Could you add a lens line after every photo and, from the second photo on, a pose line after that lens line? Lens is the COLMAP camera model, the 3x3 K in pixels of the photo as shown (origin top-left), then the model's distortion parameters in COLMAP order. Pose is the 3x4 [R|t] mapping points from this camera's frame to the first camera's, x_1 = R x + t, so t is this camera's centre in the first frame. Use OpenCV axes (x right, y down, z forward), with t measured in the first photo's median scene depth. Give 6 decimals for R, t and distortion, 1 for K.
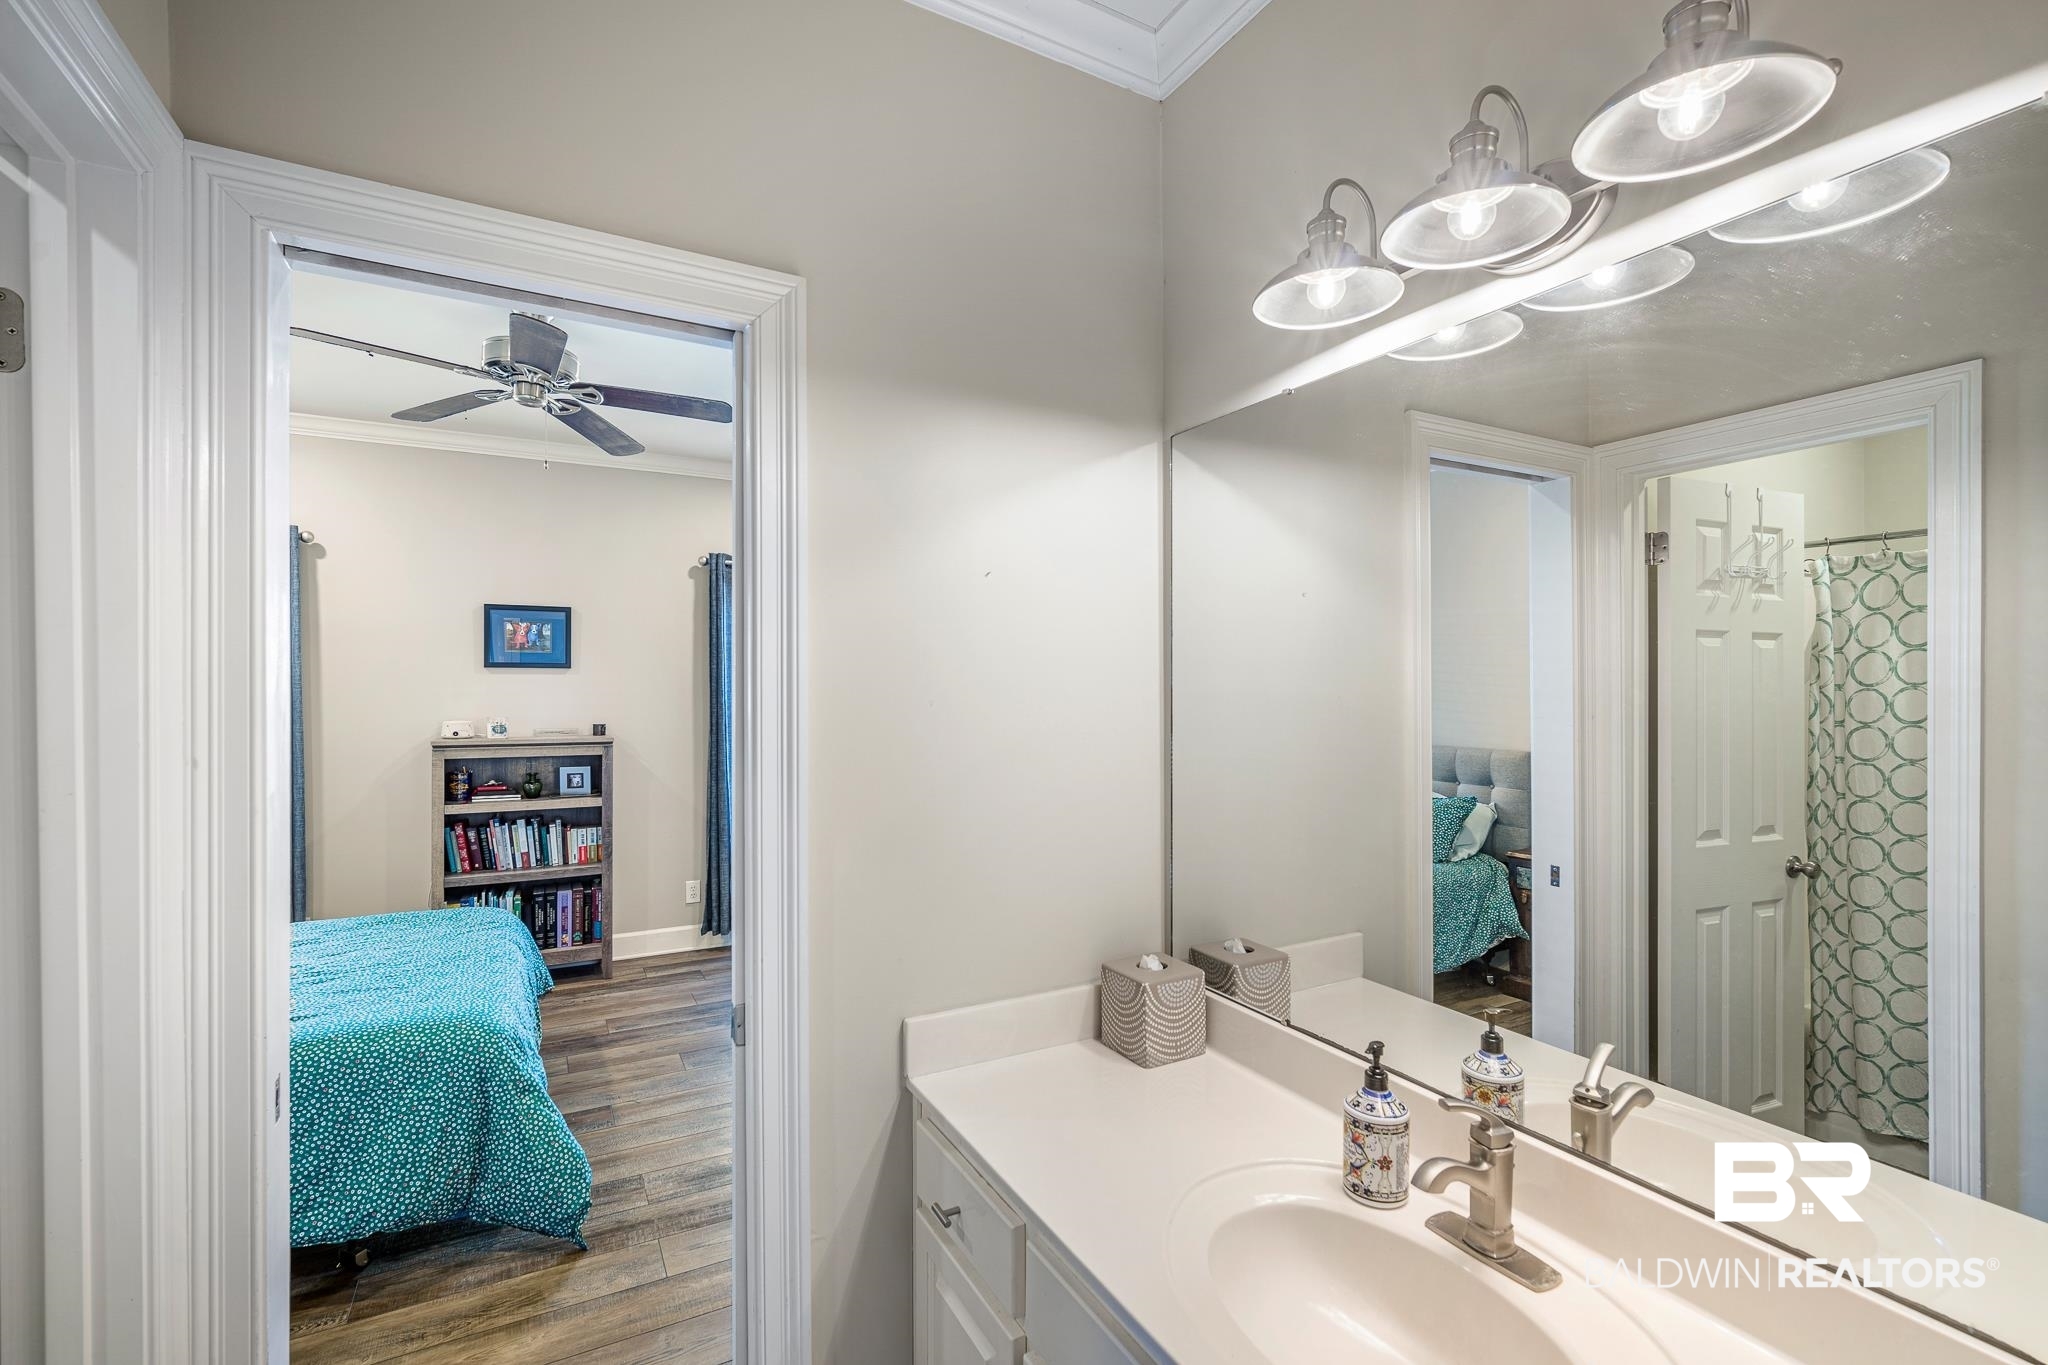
lens RADIAL K [[897.8, 0, 1011.8], [0, 897.8, 681.4], [0, 0, 1]] dist [-0.011503, 0.002585]
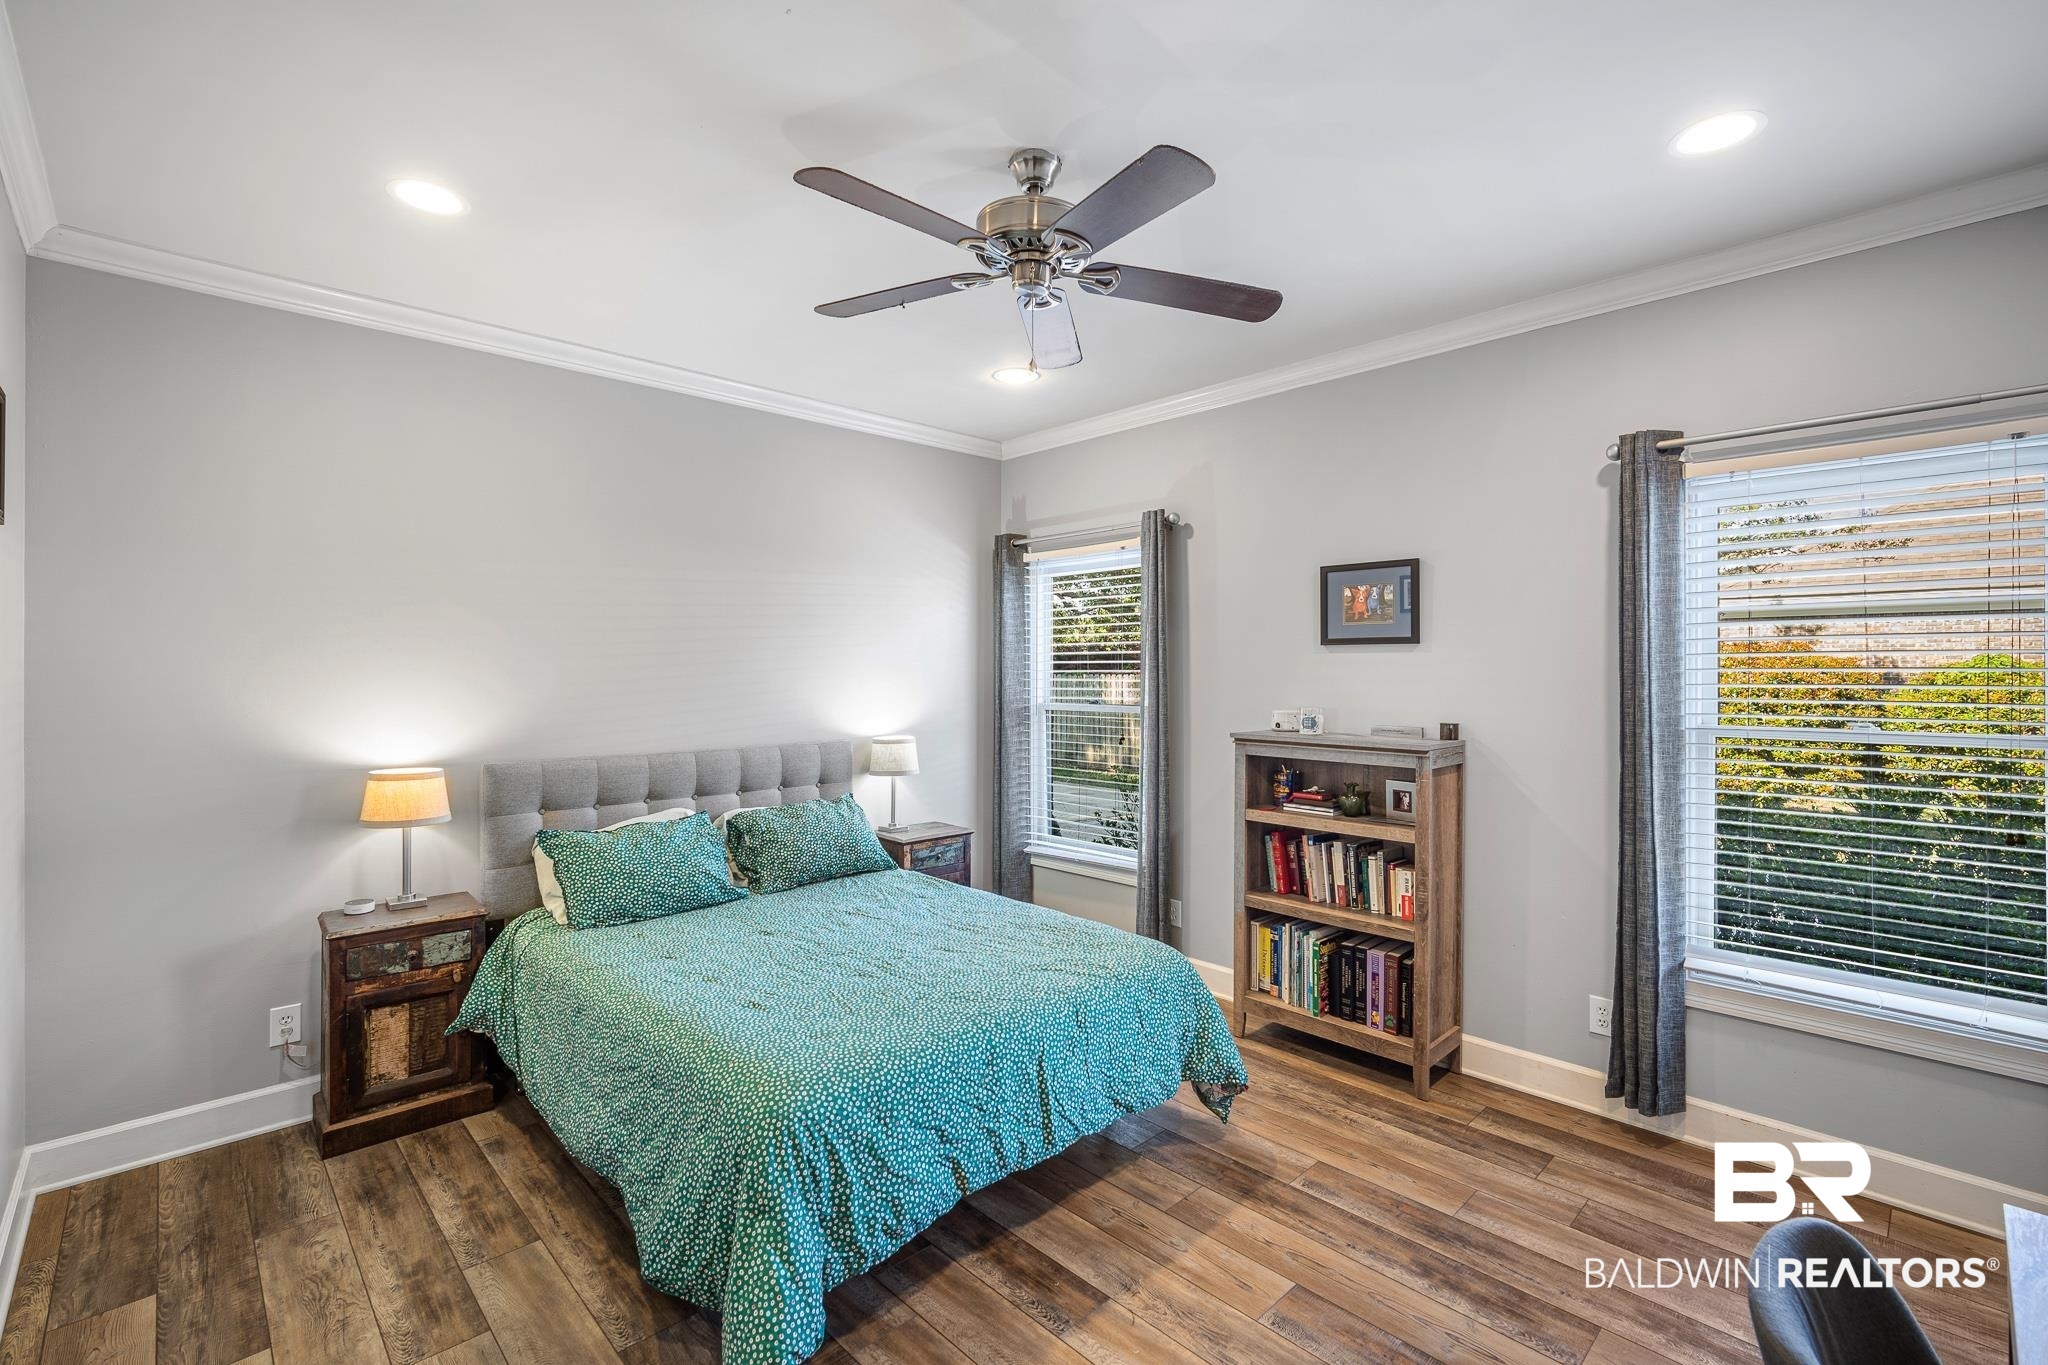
lens RADIAL K [[897.8, 0, 1029.1], [0, 897.8, 674.7], [0, 0, 1]] dist [-0.011503, 0.002585]
pose [[0.274705, 0.003245, -0.961523, 0.116371], [0.002707, 0.999988, 0.004148, 0.006759], [0.961525, -0.003742, 0.274692, 0.526201]]
